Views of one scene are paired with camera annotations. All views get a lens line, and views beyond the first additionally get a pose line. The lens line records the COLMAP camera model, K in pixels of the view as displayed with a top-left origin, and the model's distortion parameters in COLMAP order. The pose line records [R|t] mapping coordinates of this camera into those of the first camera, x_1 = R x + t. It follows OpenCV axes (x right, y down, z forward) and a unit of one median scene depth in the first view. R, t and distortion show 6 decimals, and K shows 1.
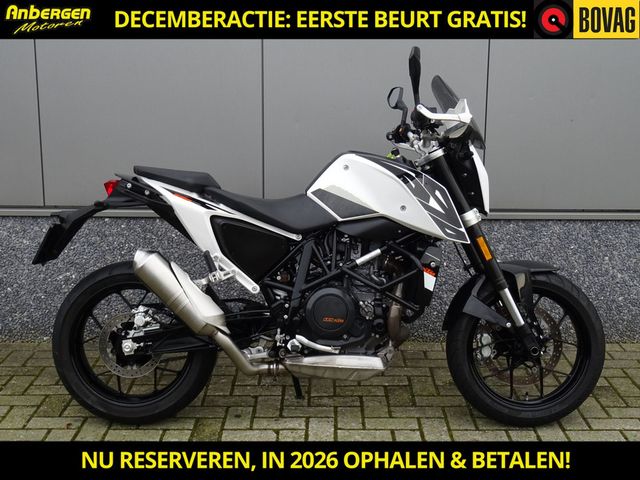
lens RADIAL K [[909.3, 0, 320.0], [0, 909.3, 240.0], [0, 0, 1]] dist [0.026014, 0.021950]
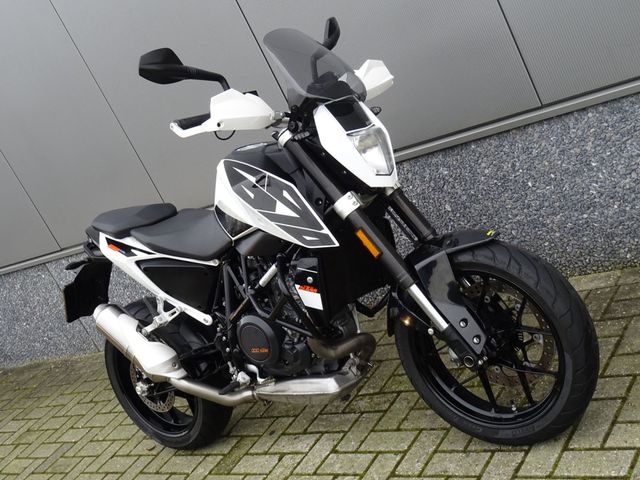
lens RADIAL K [[909.3, 0, 320.0], [0, 909.3, 240.0], [0, 0, 1]] dist [0.026014, 0.021950]
pose [[0.711876, -0.166386, -0.682311, 0.664139], [0.324686, 0.939442, 0.109666, -0.088315], [0.622745, -0.299606, 0.722790, 0.426901]]
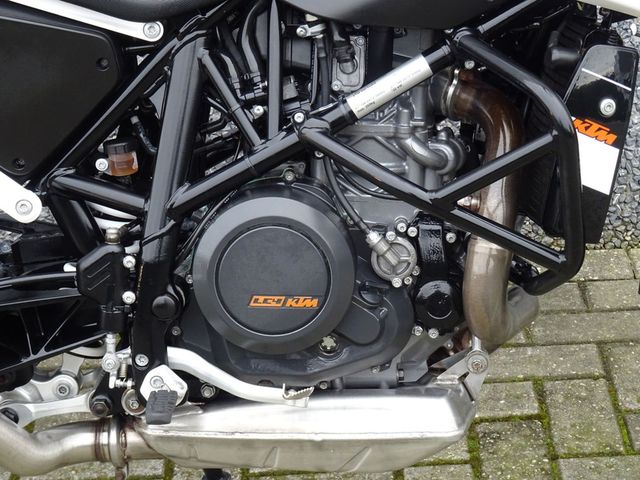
lens RADIAL K [[1786.2, 0, 320.0], [0, 1786.2, 240.0], [0, 0, 1]] dist [-0.038839, 0.376983]
pose [[0.998035, -0.054429, -0.031052, 0.045787], [0.059782, 0.975561, 0.211438, -0.056817], [0.018785, -0.212879, 0.976898, 0.415152]]
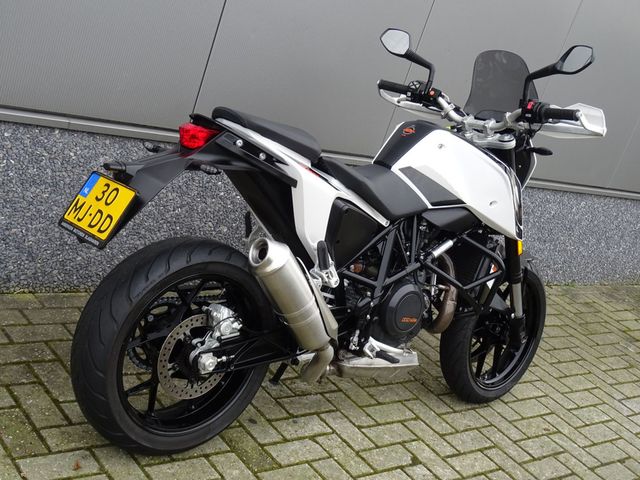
lens RADIAL K [[867.0, 0, 320.0], [0, 867.0, 240.0], [0, 0, 1]] dist [0.008928, 0.007605]
pose [[0.733131, 0.027502, 0.679531, -0.614554], [-0.174440, 0.973359, 0.148806, -0.096276], [-0.657335, -0.227632, 0.718397, 0.463341]]
